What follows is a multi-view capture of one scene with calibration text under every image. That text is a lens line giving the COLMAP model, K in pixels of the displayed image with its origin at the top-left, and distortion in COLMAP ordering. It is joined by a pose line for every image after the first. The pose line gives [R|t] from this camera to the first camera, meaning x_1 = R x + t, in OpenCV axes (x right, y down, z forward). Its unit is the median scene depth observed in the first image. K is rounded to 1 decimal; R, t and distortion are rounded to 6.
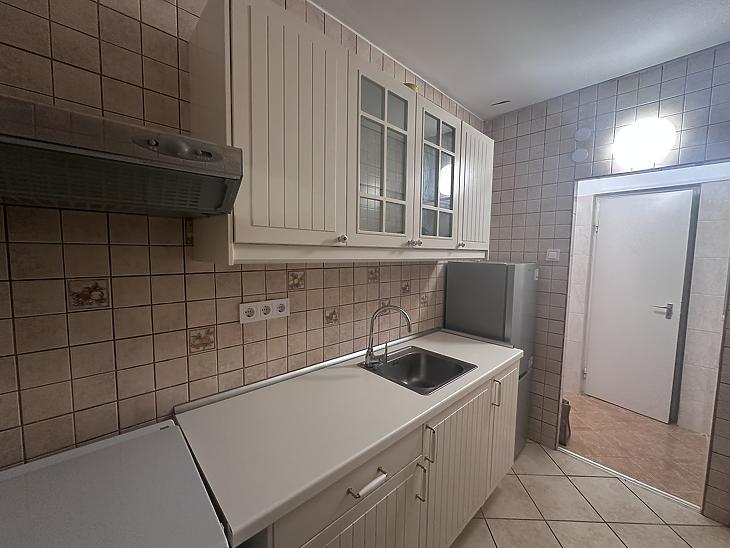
lens RADIAL K [[291.3, 0, 367.1], [0, 291.3, 276.9], [0, 0, 1]] dist [-0.001425, 0.000022]
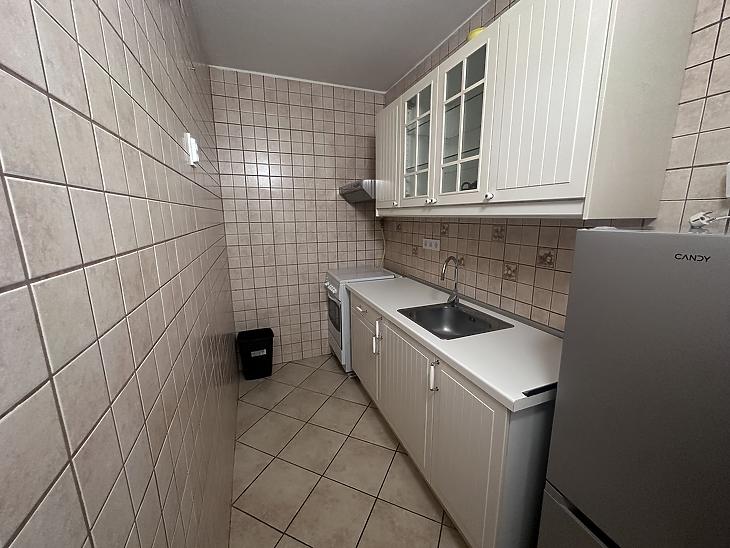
lens RADIAL K [[291.3, 0, 365.4], [0, 291.3, 271.8], [0, 0, 1]] dist [-0.001425, 0.000022]
pose [[-0.380362, 0.165895, -0.909837, 1.340162], [-0.081774, 0.973894, 0.211761, -0.063129], [0.921215, 0.154947, -0.356867, 1.167073]]
